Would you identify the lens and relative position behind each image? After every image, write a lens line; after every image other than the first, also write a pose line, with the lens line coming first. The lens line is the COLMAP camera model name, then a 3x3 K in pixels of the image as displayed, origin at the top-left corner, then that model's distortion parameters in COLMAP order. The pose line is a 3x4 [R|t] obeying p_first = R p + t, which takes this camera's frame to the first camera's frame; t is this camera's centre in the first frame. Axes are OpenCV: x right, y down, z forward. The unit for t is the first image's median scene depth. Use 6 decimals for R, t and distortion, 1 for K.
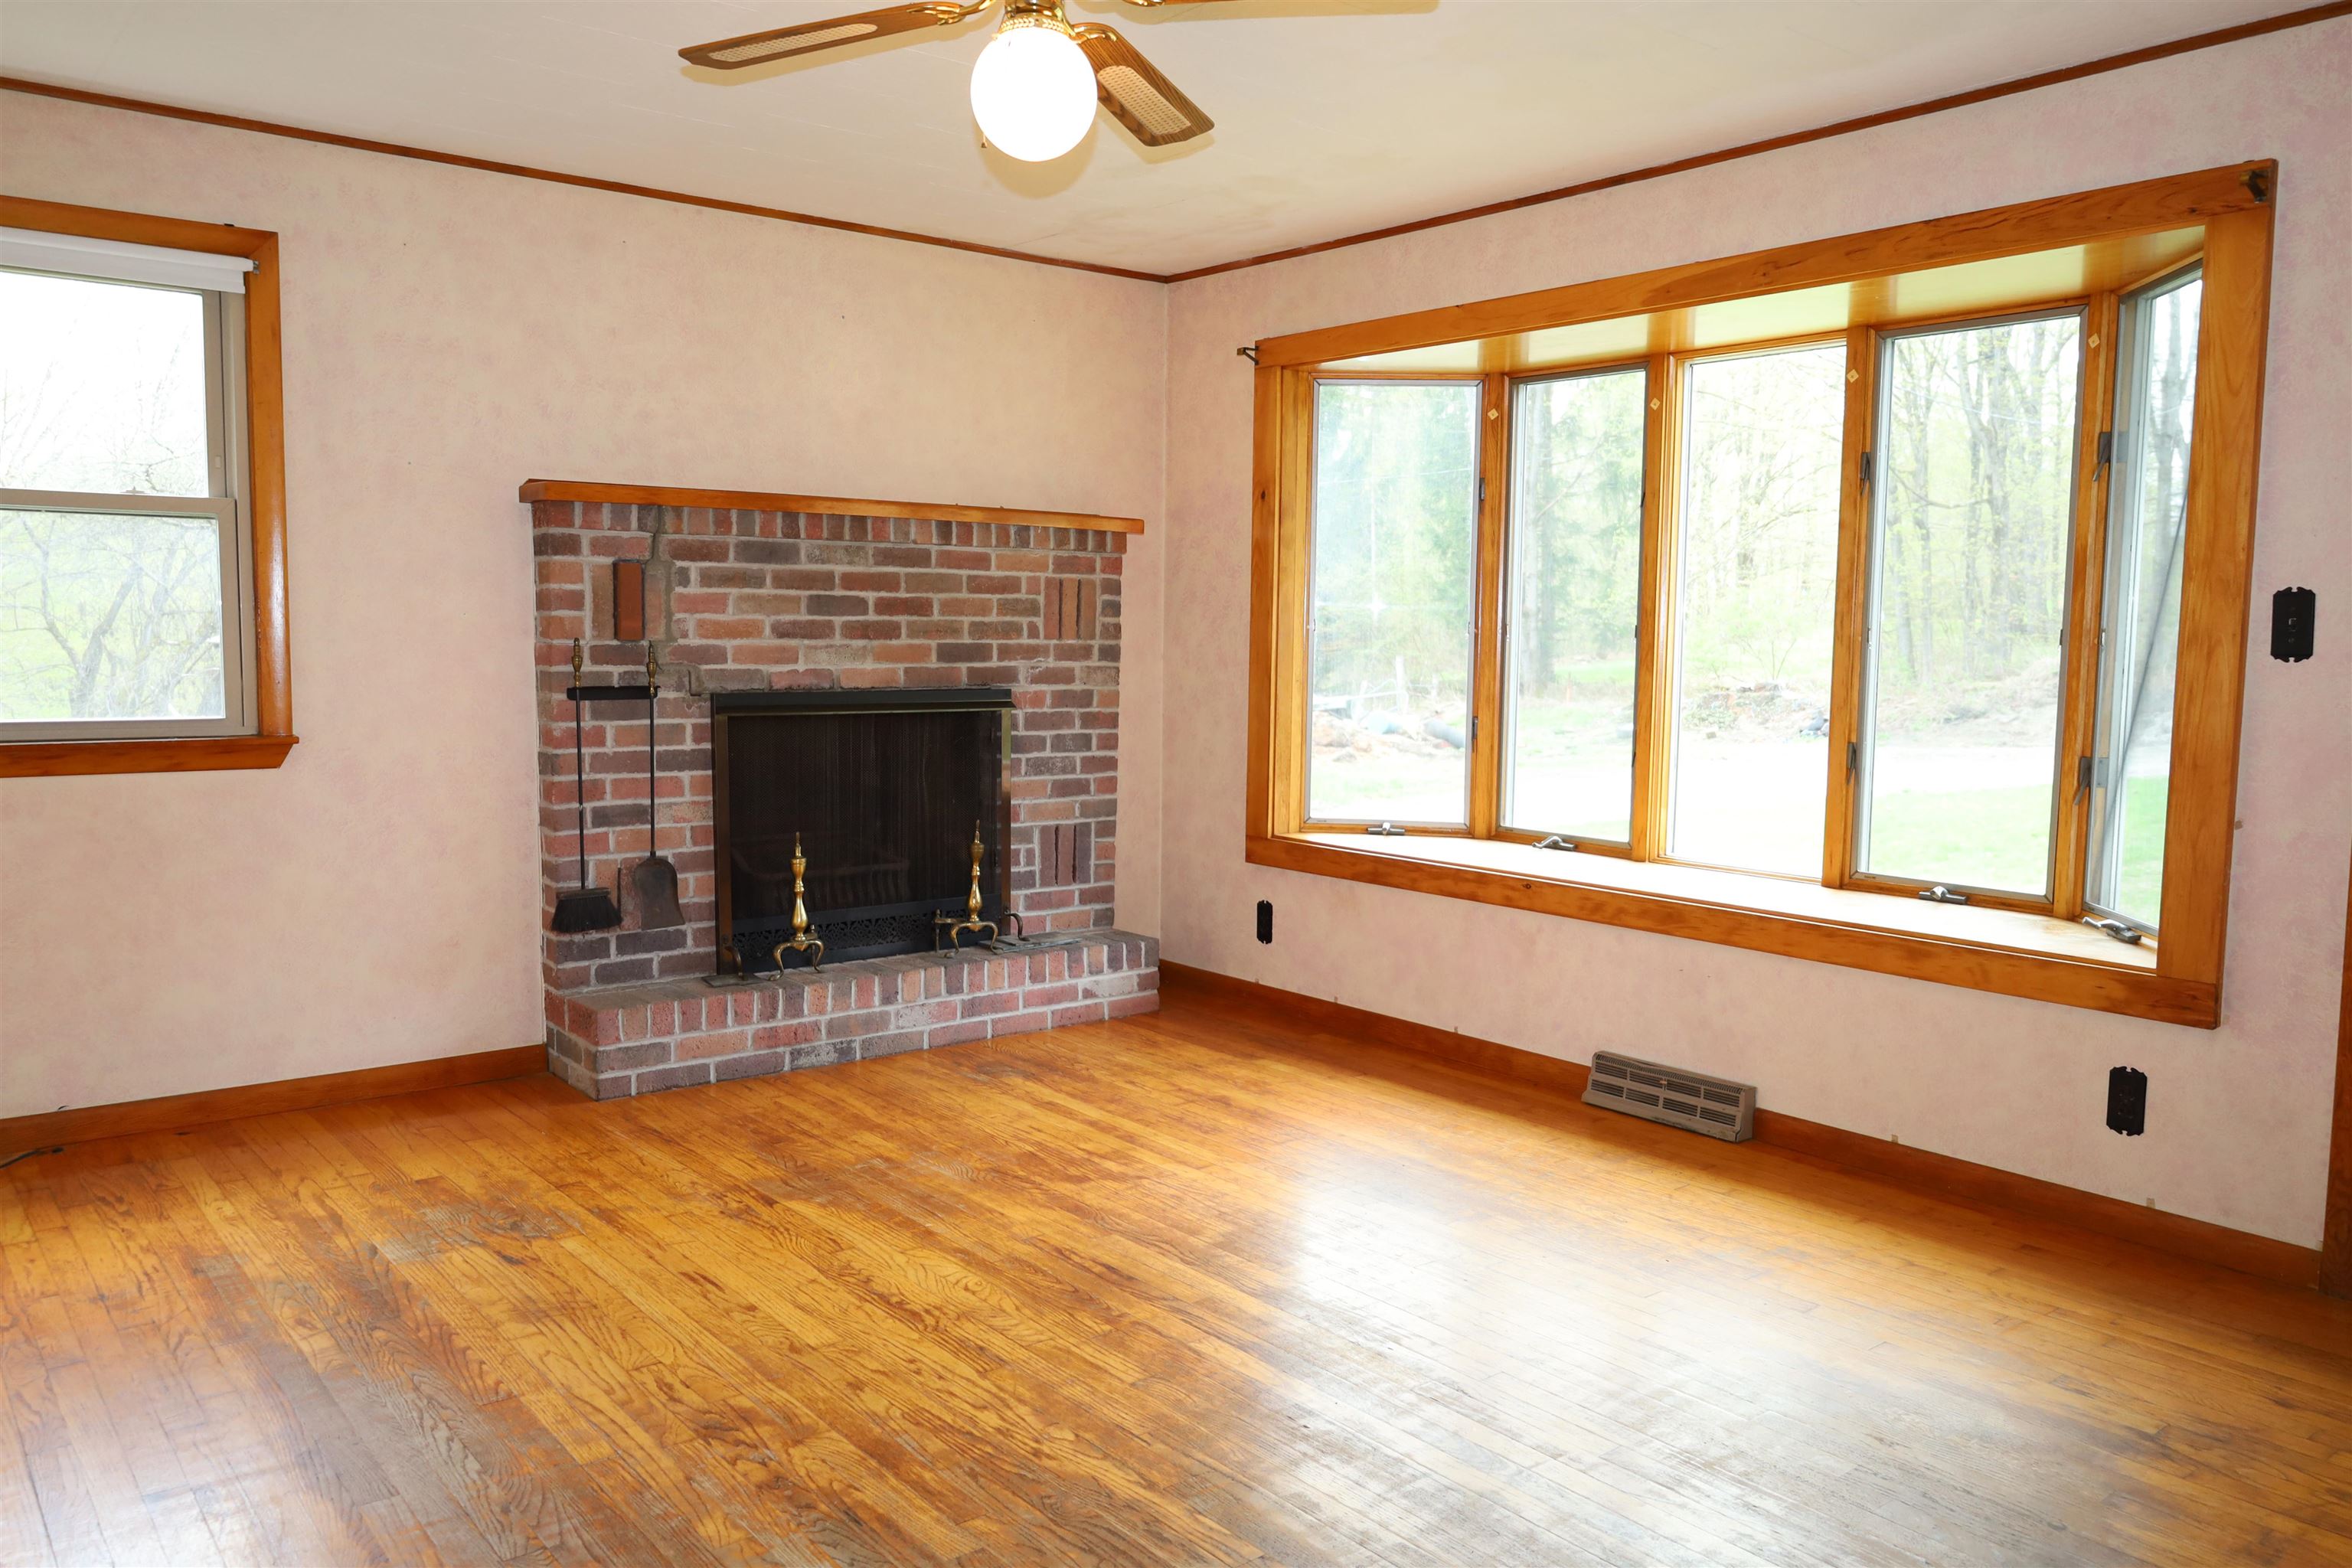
lens RADIAL K [[1690.1, 0, 1176.0], [0, 1690.1, 784.0], [0, 0, 1]] dist [-0.012633, -0.000161]
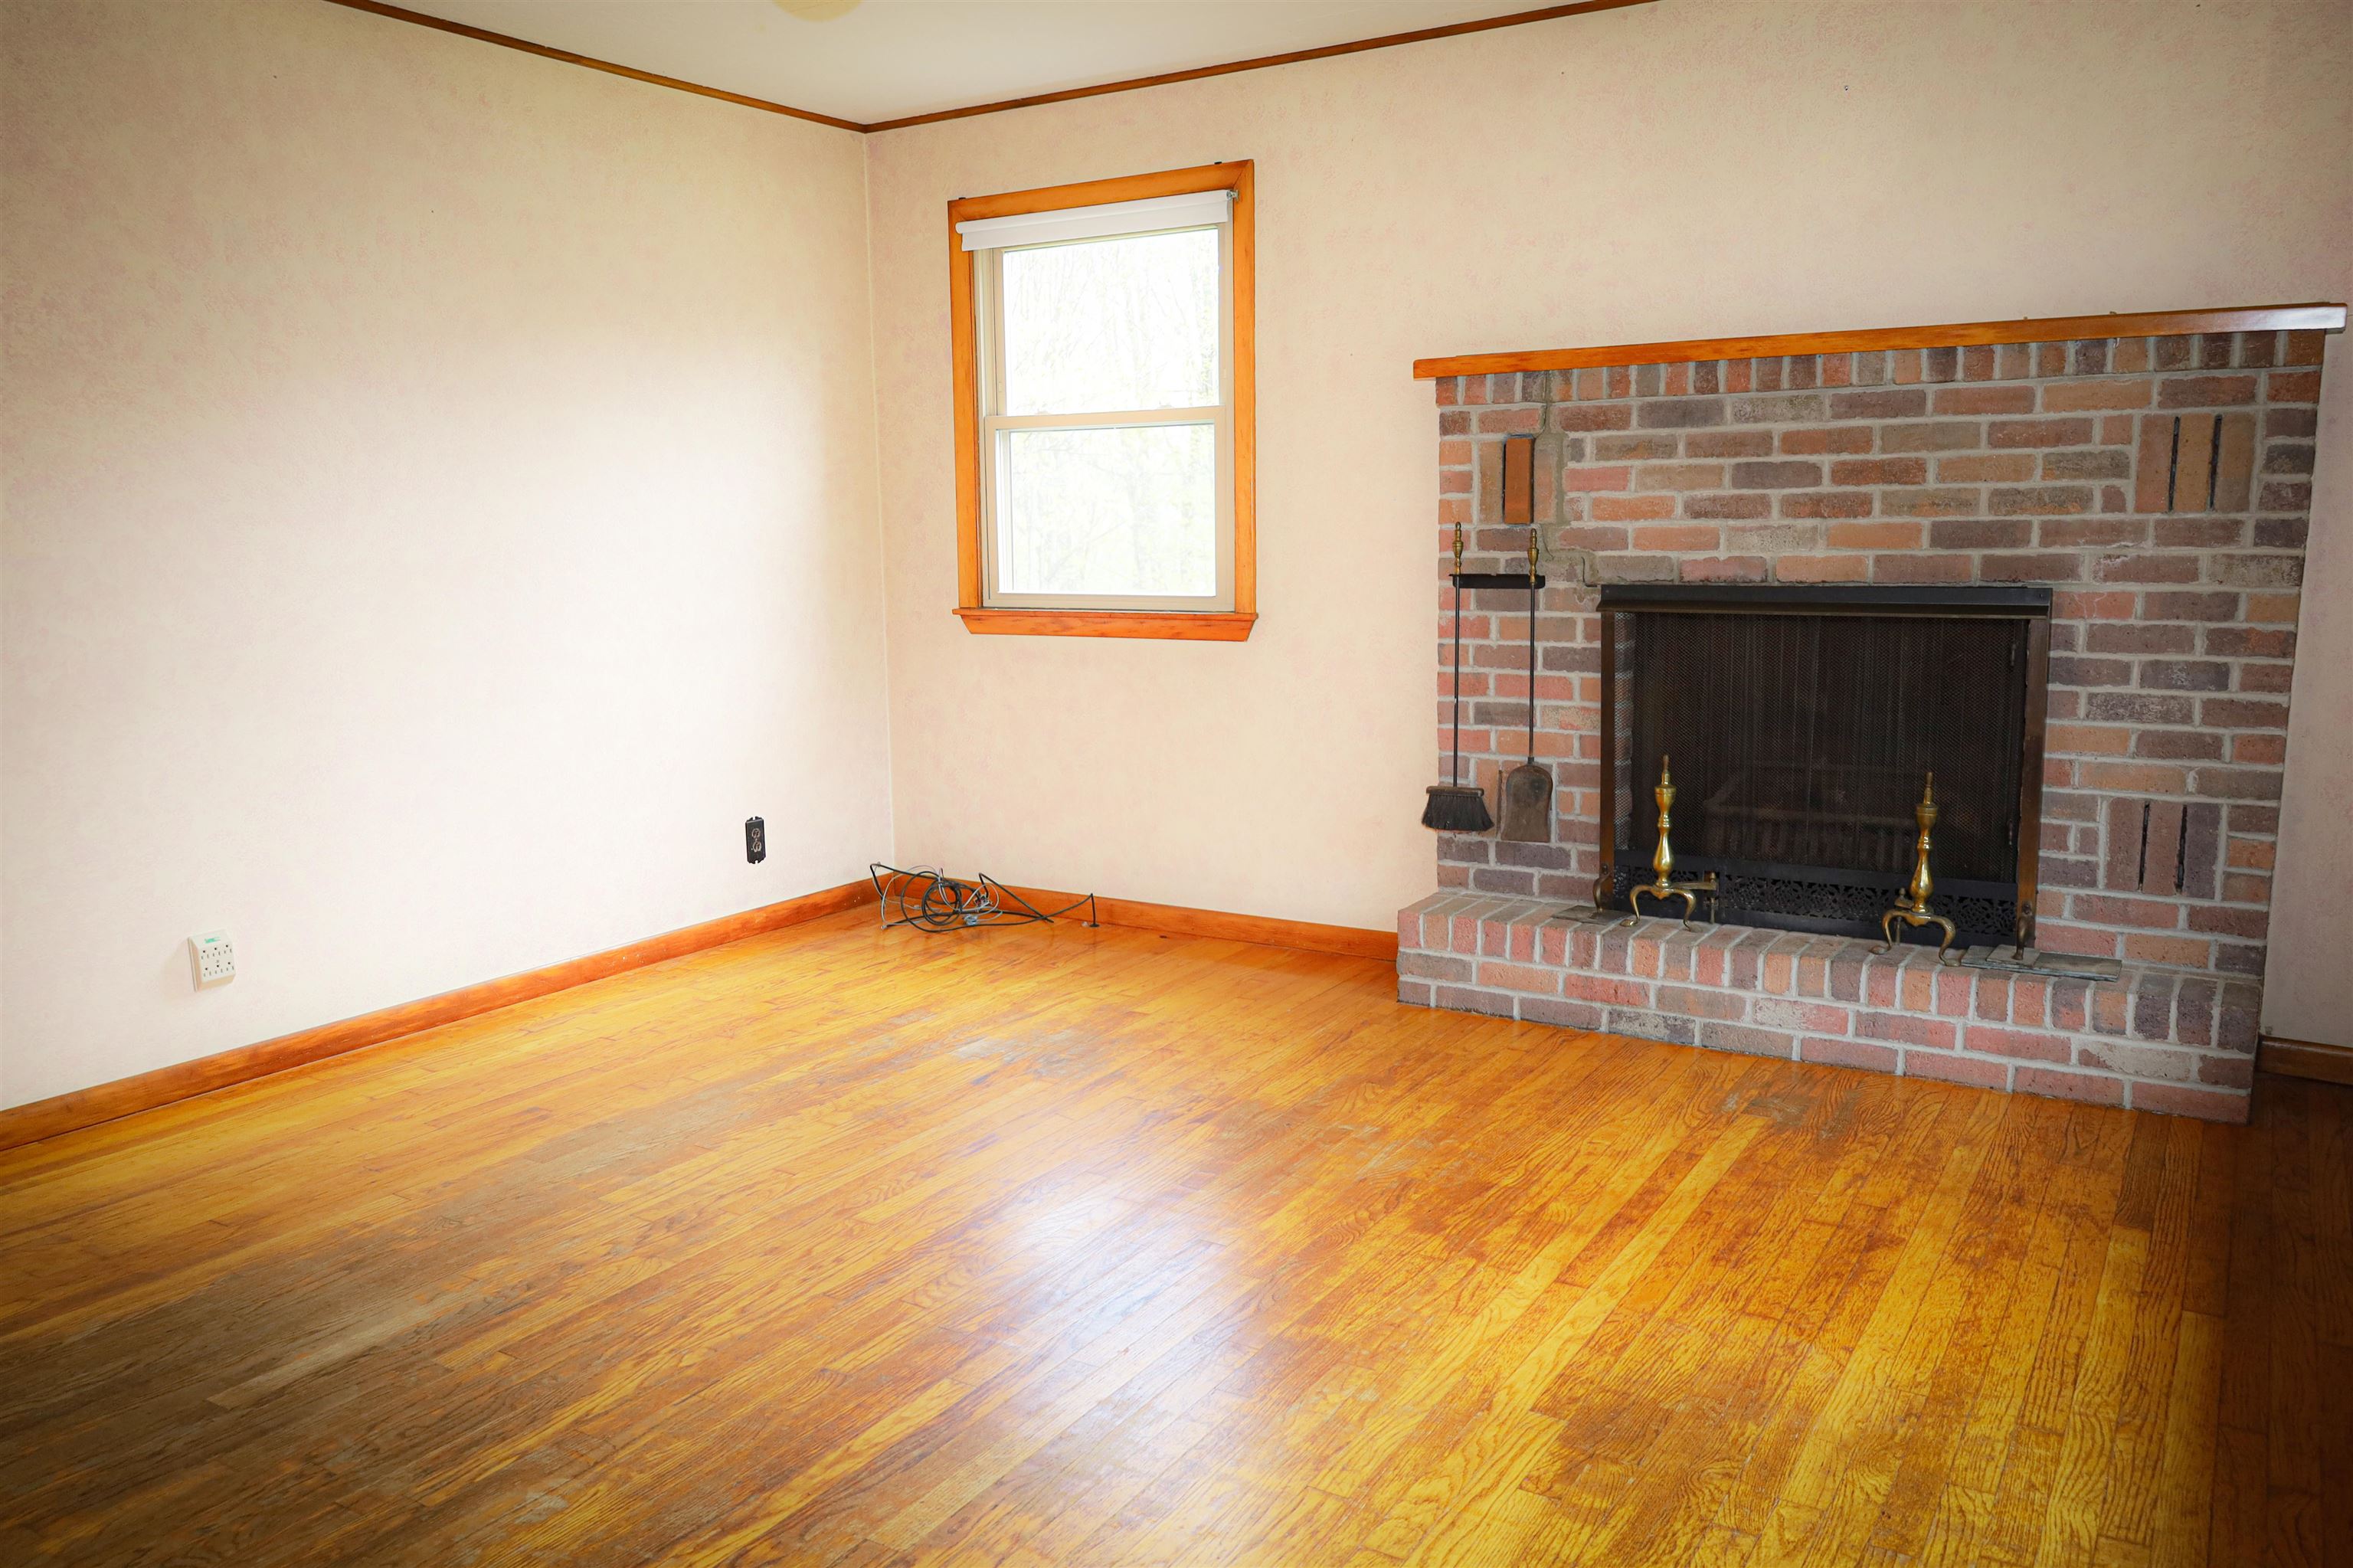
lens RADIAL K [[1744.0, 0, 1206.9], [0, 1744.0, 786.9], [0, 0, 1]] dist [-0.010622, 0.007134]
pose [[0.344777, 0.128576, -0.929837, 0.497114], [-0.065314, 0.991460, 0.112879, -0.038210], [0.936409, 0.021814, 0.350231, 0.497865]]
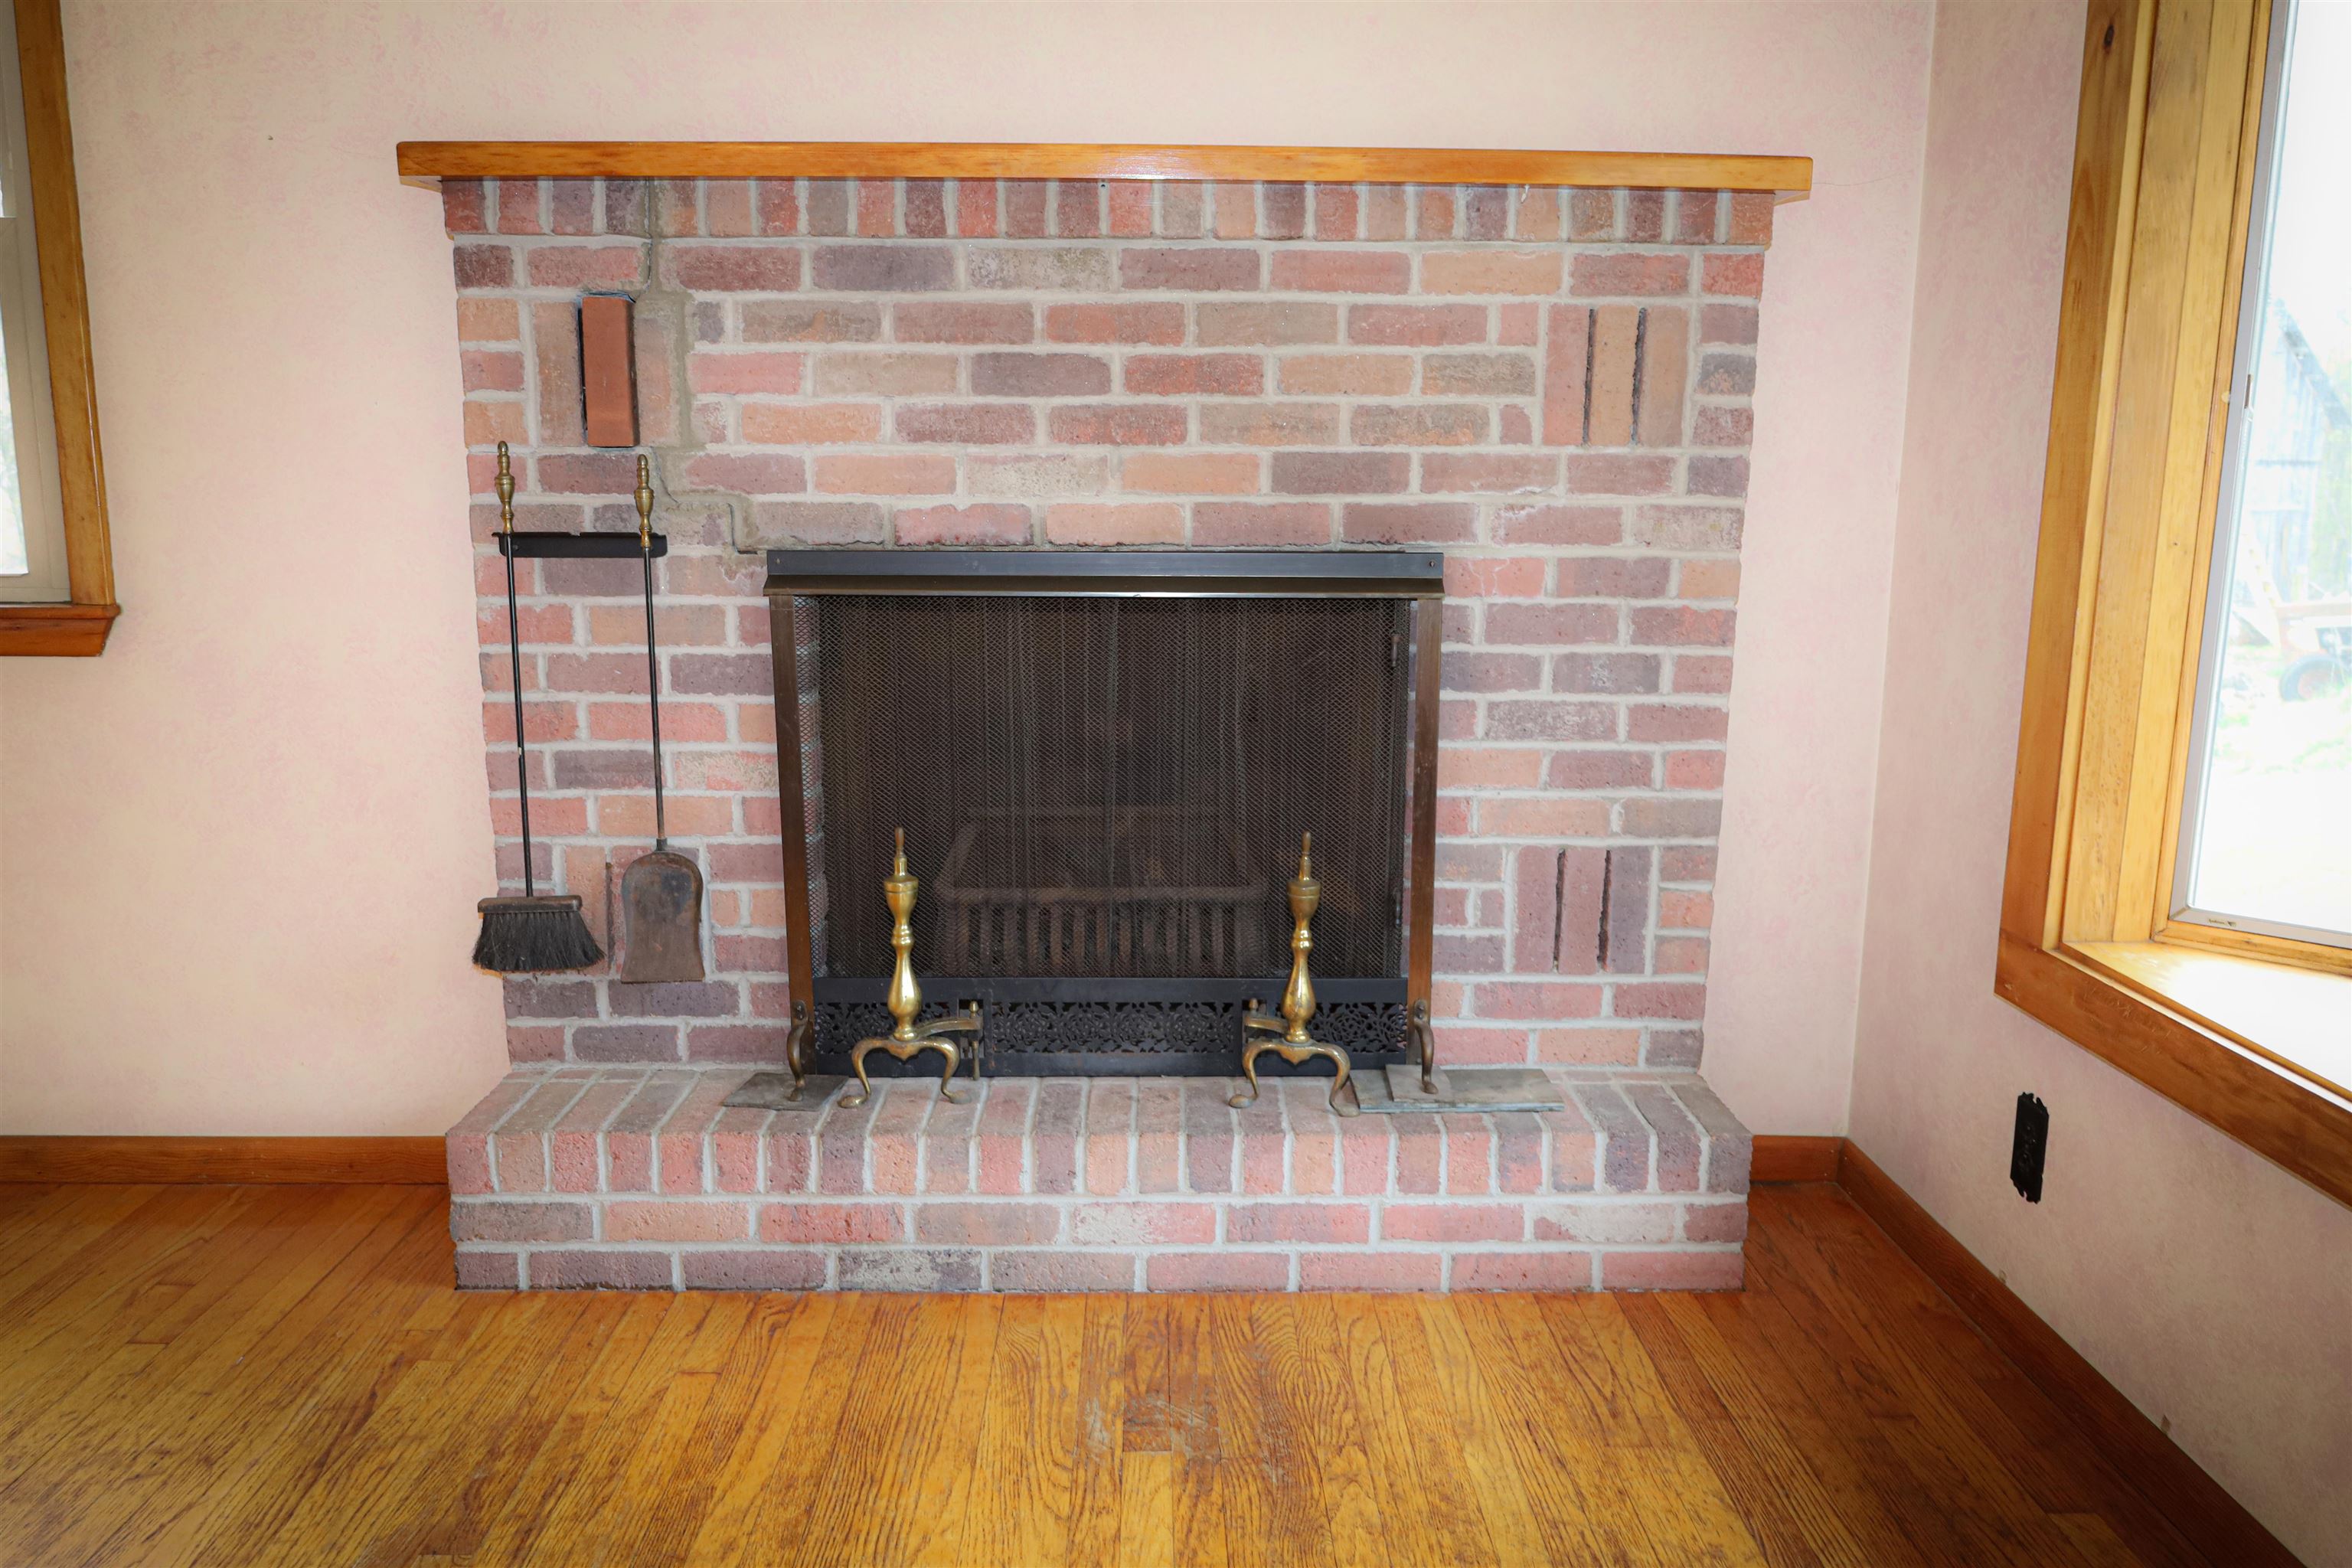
lens RADIAL K [[1663.9, 0, 1176.0], [0, 1663.9, 784.0], [0, 0, 1]] dist [-0.015610, 0.003167]
pose [[0.790605, 0.101220, -0.603903, 0.141994], [-0.051569, 0.993745, 0.099050, -0.038802], [0.610152, -0.047167, 0.790879, 0.664835]]
